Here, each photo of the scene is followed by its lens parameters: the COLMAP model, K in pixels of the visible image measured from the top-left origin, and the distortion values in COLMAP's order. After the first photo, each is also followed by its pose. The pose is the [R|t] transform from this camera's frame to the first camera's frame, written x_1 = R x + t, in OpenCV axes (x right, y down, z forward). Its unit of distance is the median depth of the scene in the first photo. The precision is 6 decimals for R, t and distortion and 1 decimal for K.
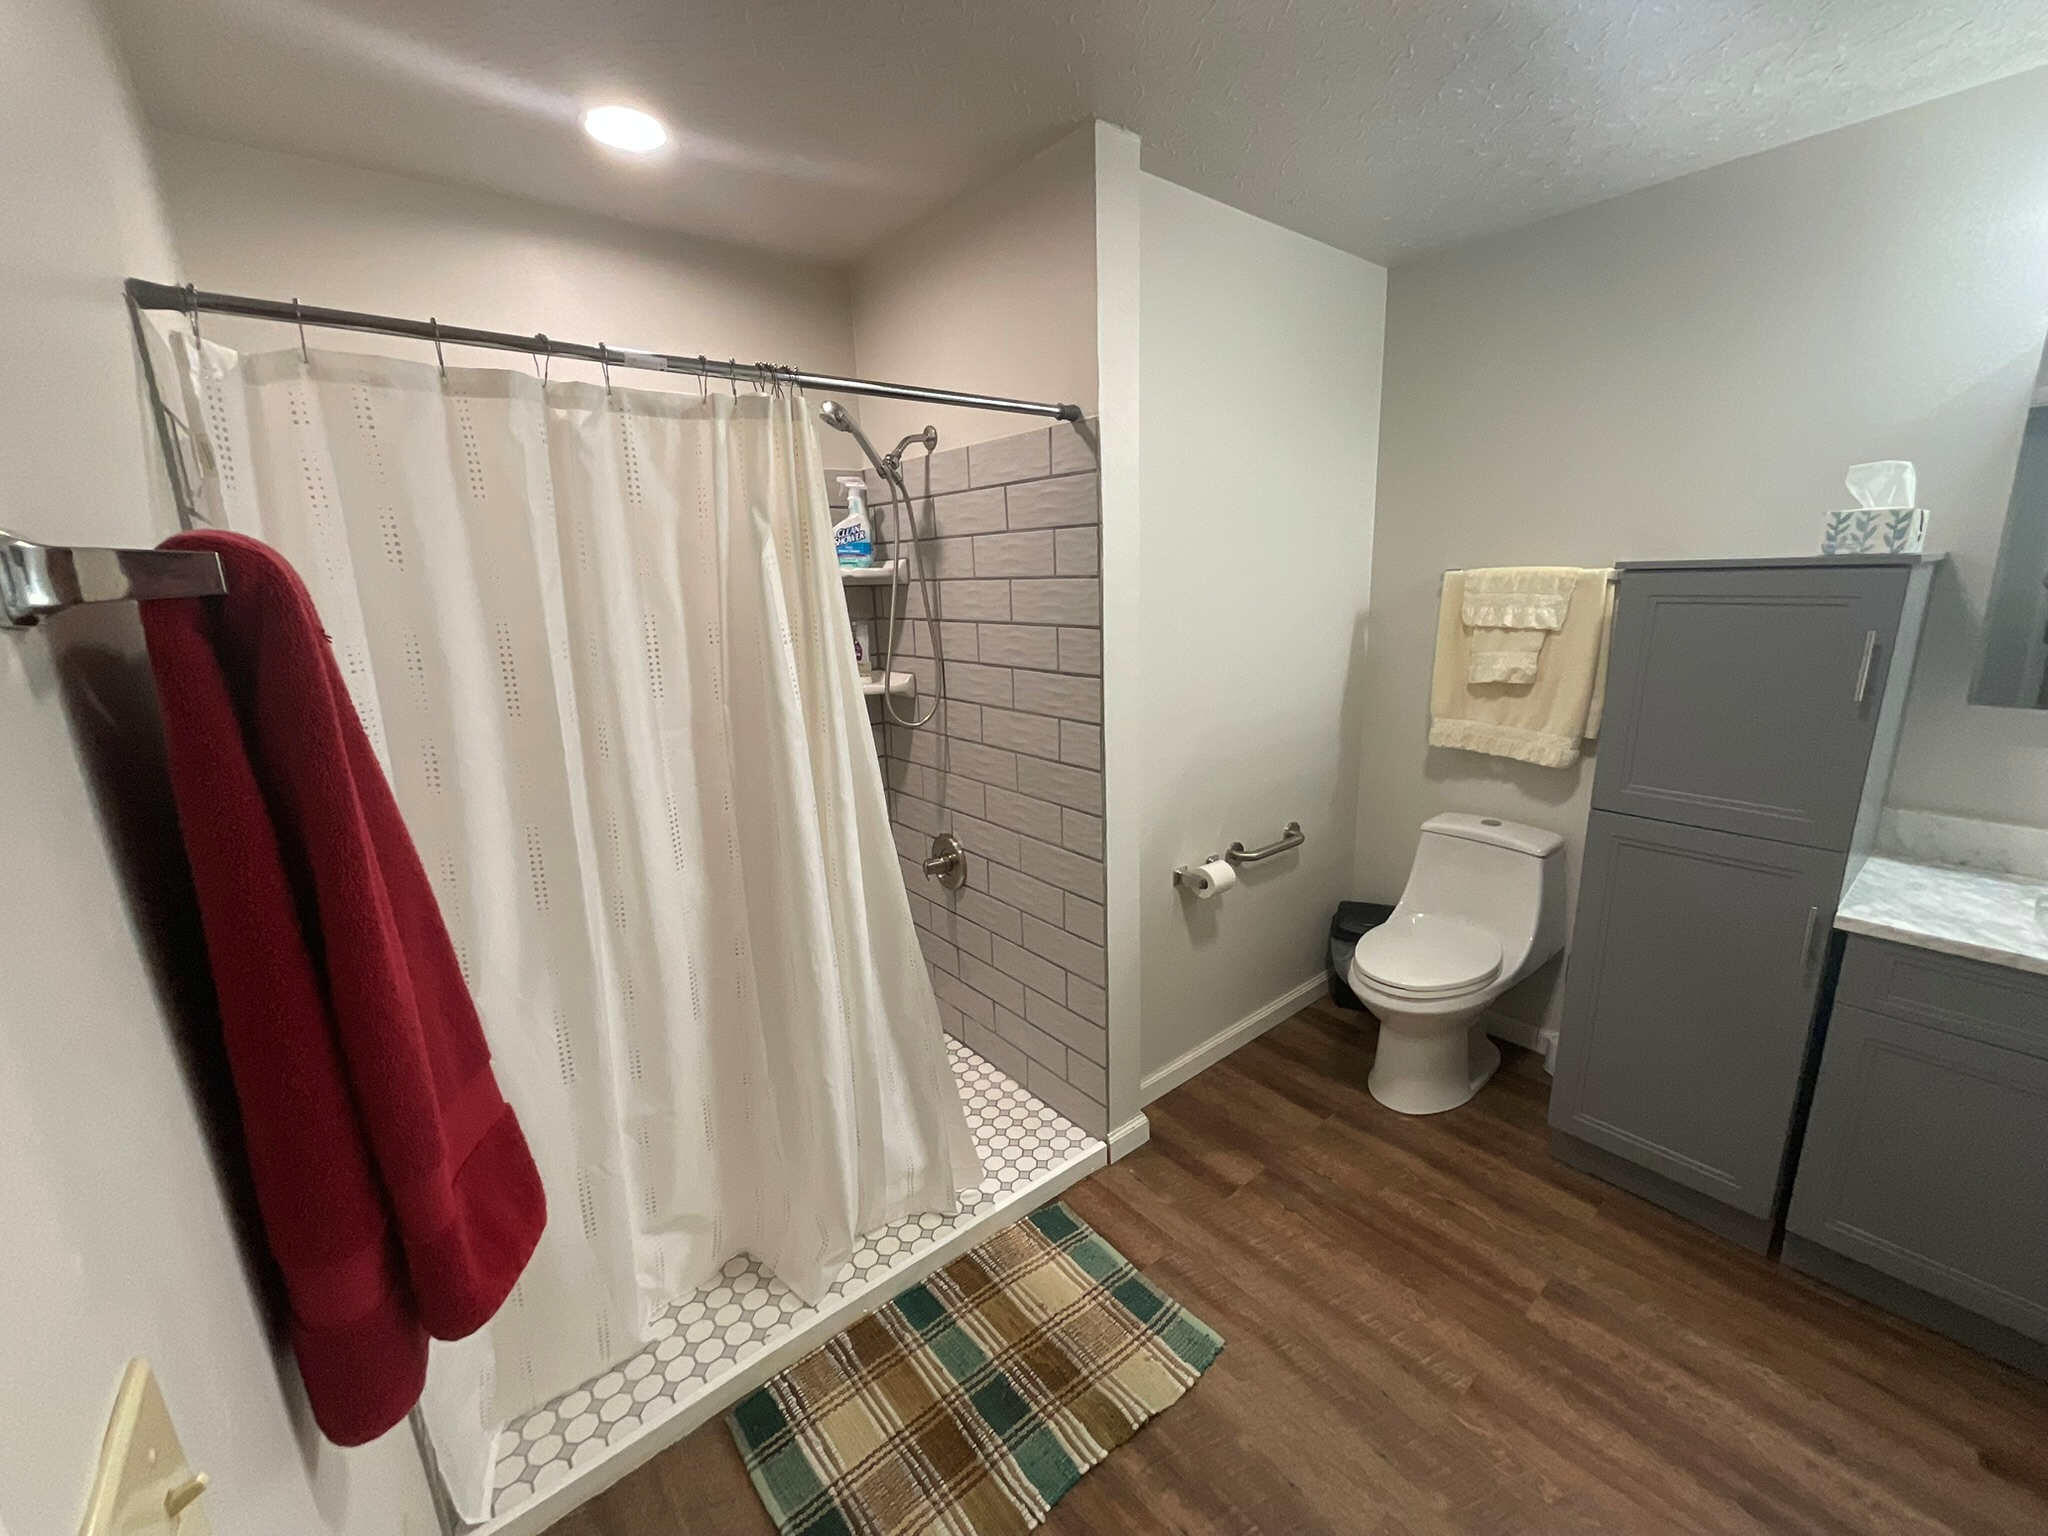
lens RADIAL K [[830.2, 0, 1027.0], [0, 830.2, 762.4], [0, 0, 1]] dist [0.003740, -0.000340]
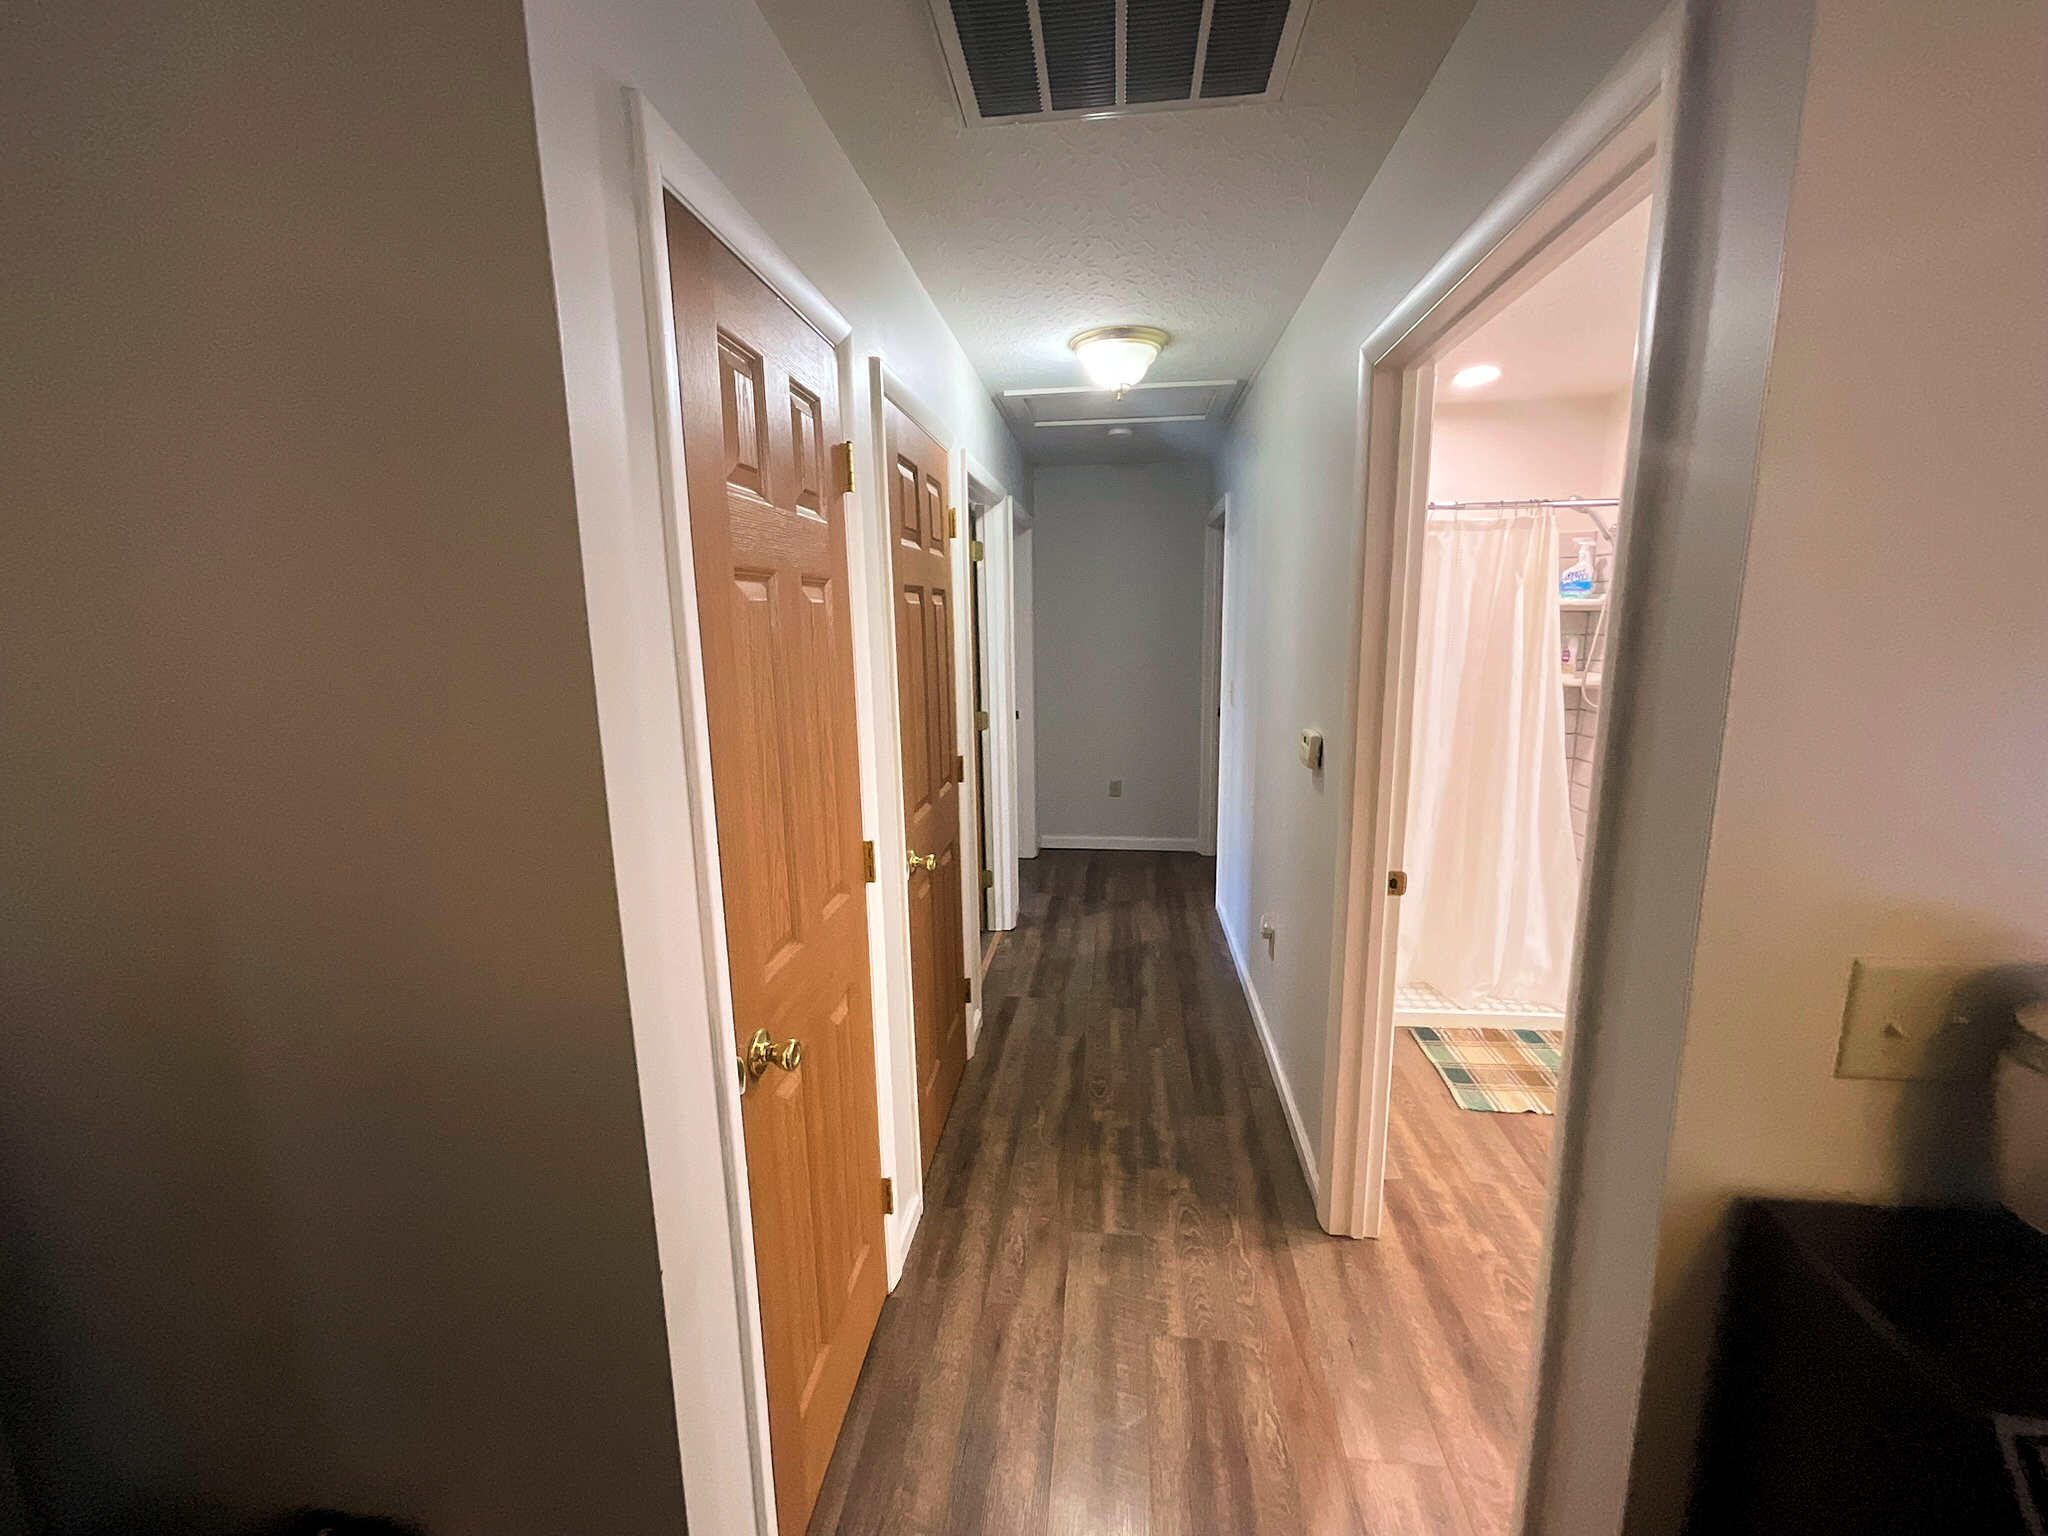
lens RADIAL K [[830.2, 0, 1037.9], [0, 830.2, 756.3], [0, 0, 1]] dist [0.003740, -0.000340]
pose [[0.709960, 0.148428, -0.688422, 0.196085], [-0.171560, 0.984539, 0.035345, 0.169666], [0.683025, 0.093012, 0.724448, -0.779522]]
